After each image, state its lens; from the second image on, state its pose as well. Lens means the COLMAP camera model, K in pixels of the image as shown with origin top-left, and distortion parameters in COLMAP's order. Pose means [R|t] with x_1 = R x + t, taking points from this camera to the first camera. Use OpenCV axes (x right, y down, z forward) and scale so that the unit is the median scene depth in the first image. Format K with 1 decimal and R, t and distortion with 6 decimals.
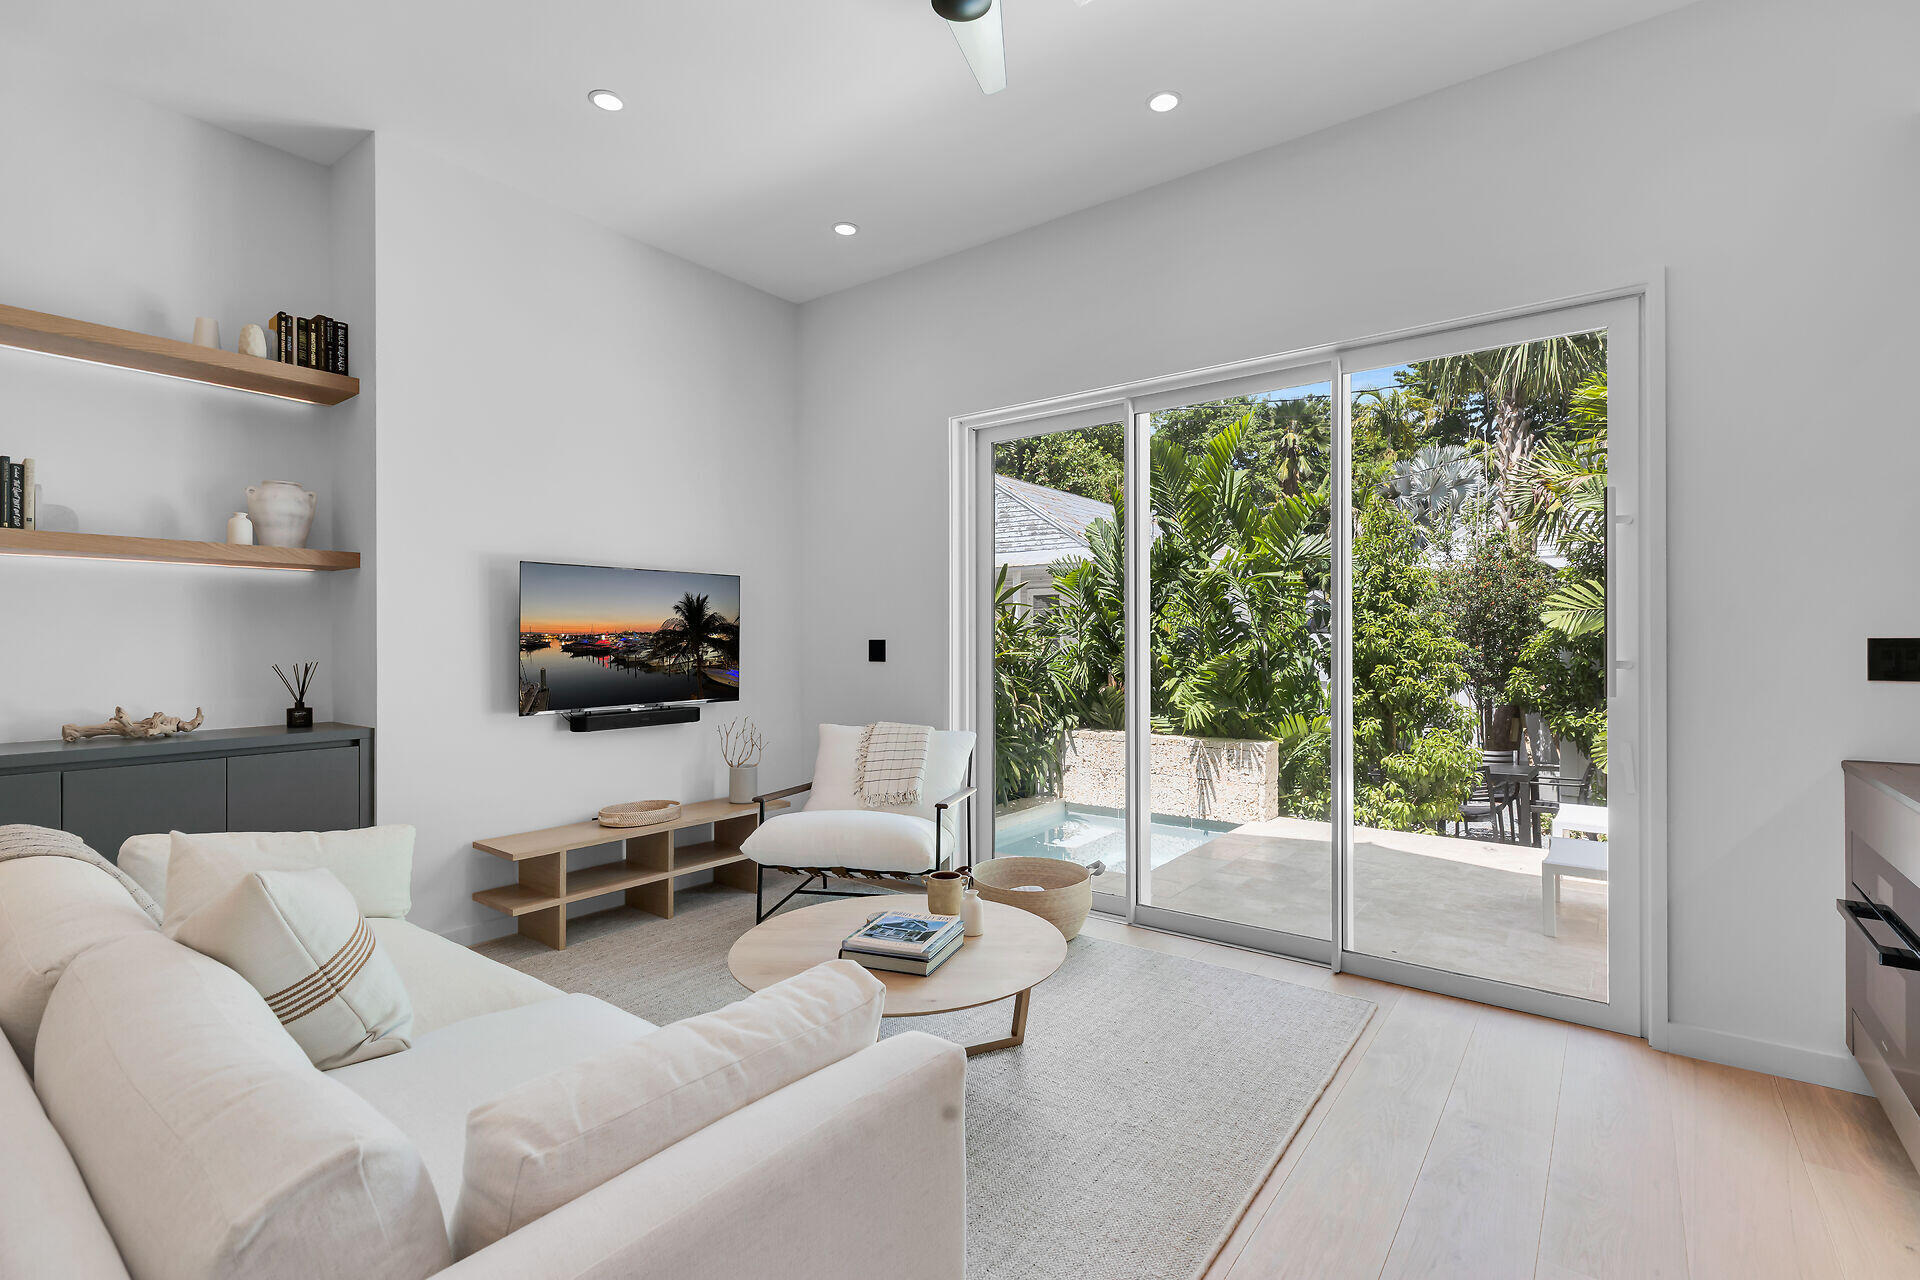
lens RADIAL K [[878.3, 0, 960.0], [0, 878.3, 640.0], [0, 0, 1]] dist [0.000738, 0.000067]
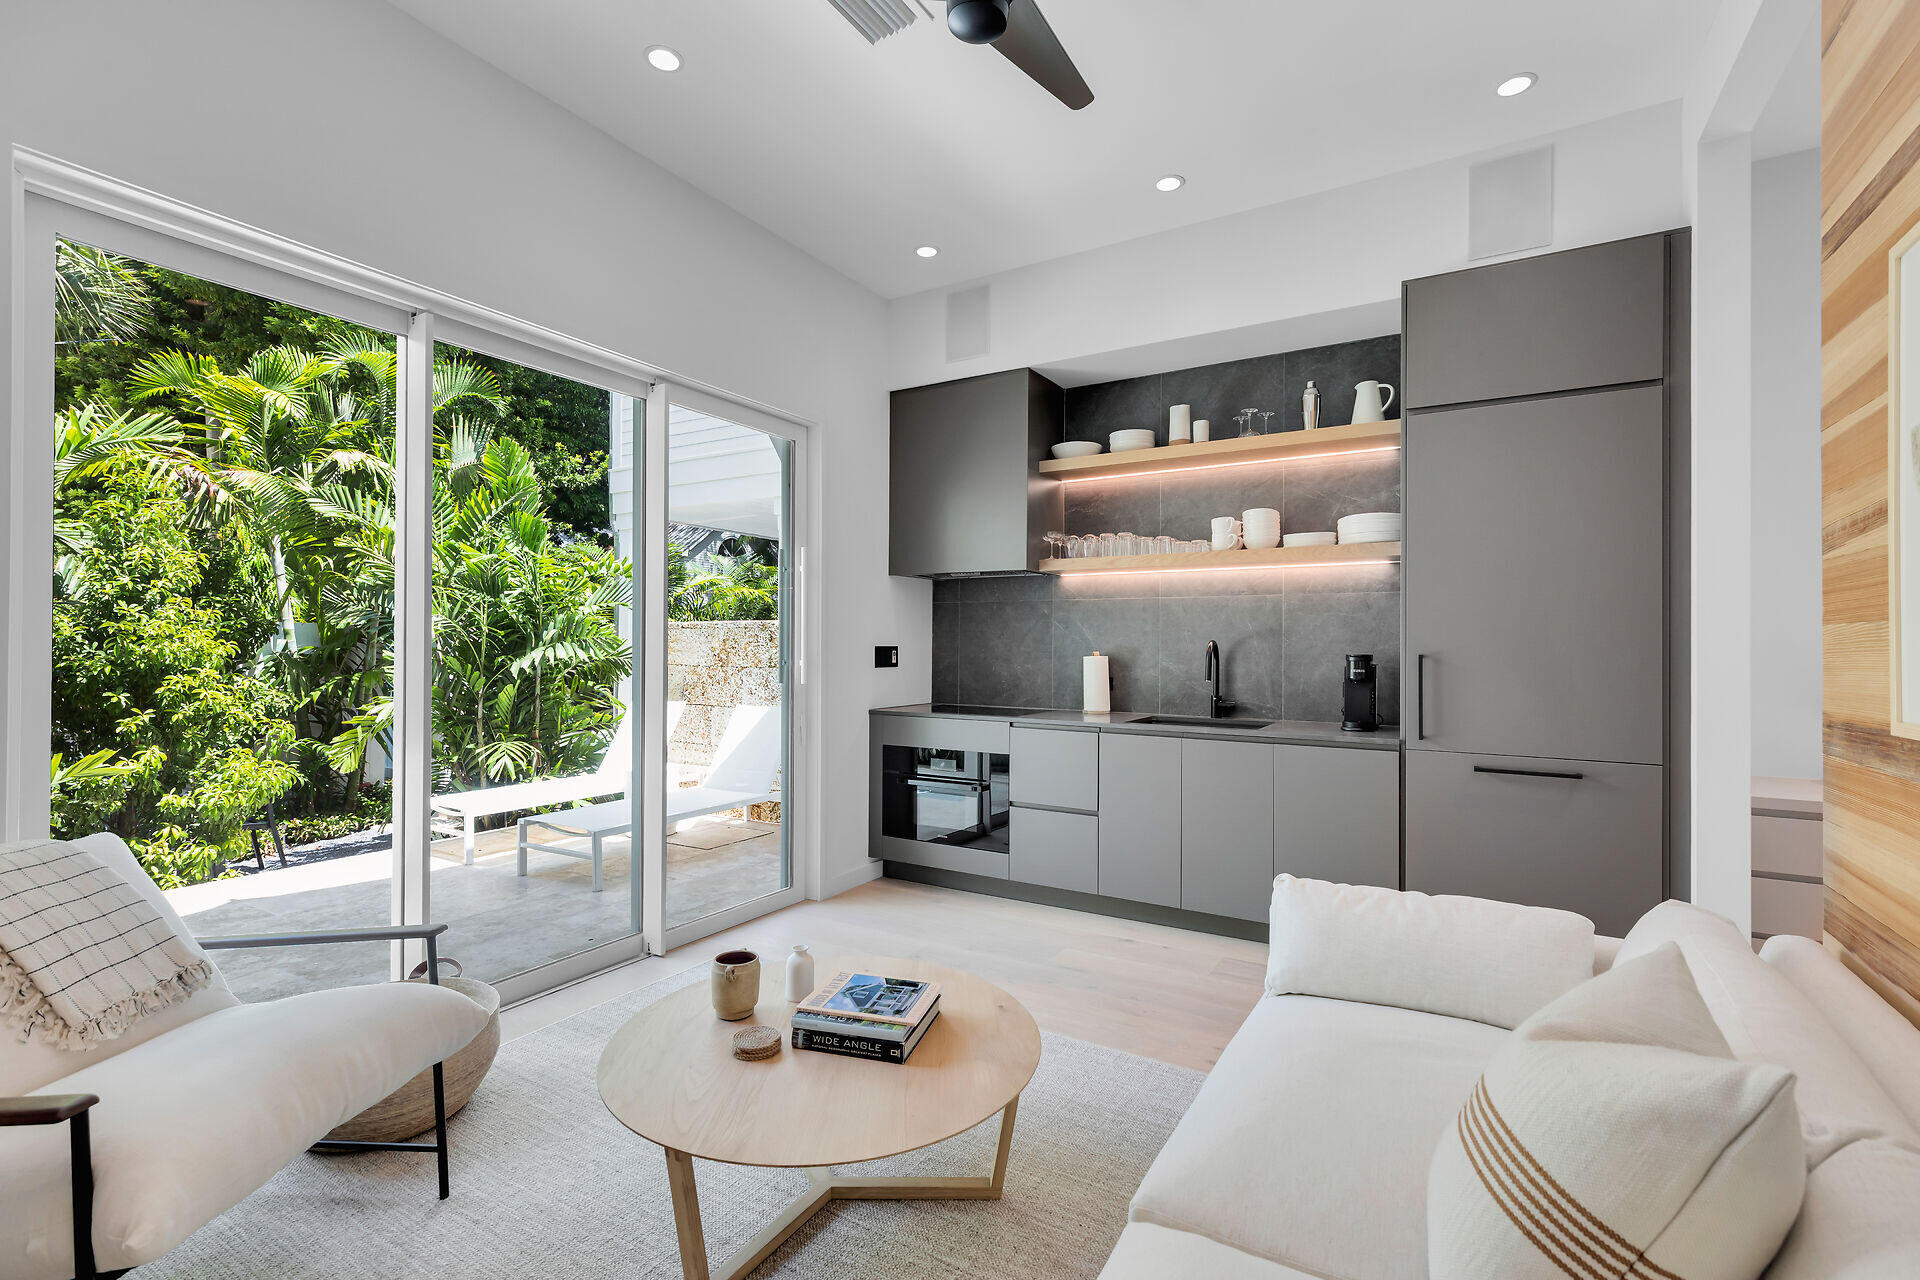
lens RADIAL K [[855.2, 0, 952.6], [0, 855.2, 642.4], [0, 0, 1]] dist [0.000004, 0.000122]
pose [[-0.108196, 0.007306, 0.994103, -0.892834], [-0.002844, 0.999967, -0.007659, 0.005032], [-0.994126, -0.003656, -0.108171, 1.045963]]
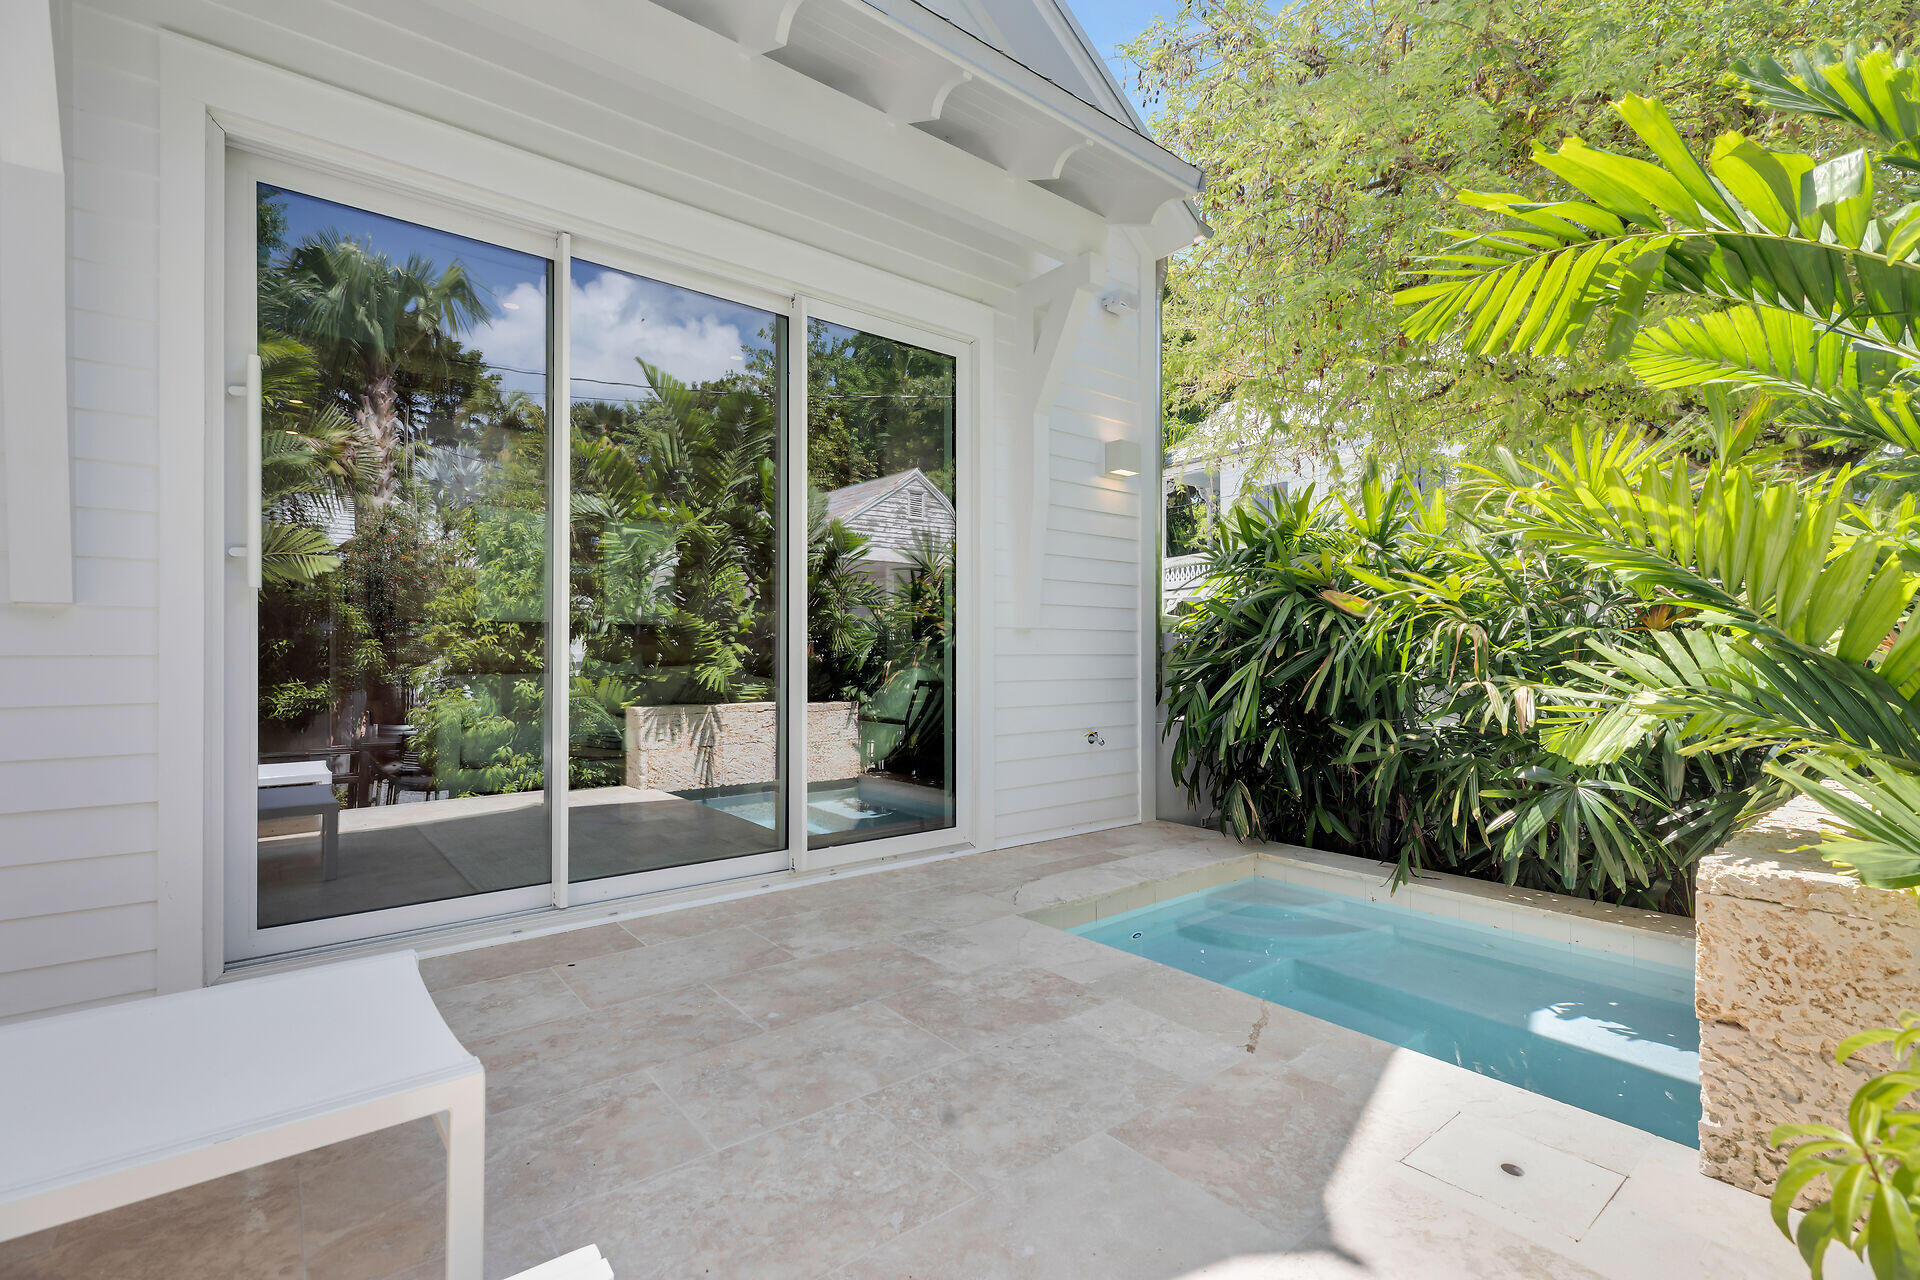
lens RADIAL K [[855.2, 0, 952.6], [0, 855.2, 642.4], [0, 0, 1]] dist [0.000004, 0.000122]
pose [[-0.241988, -0.010913, -0.970218, 1.696331], [0.001131, 0.999933, -0.011529, 0.152714], [0.970279, -0.003887, -0.241959, 2.267537]]
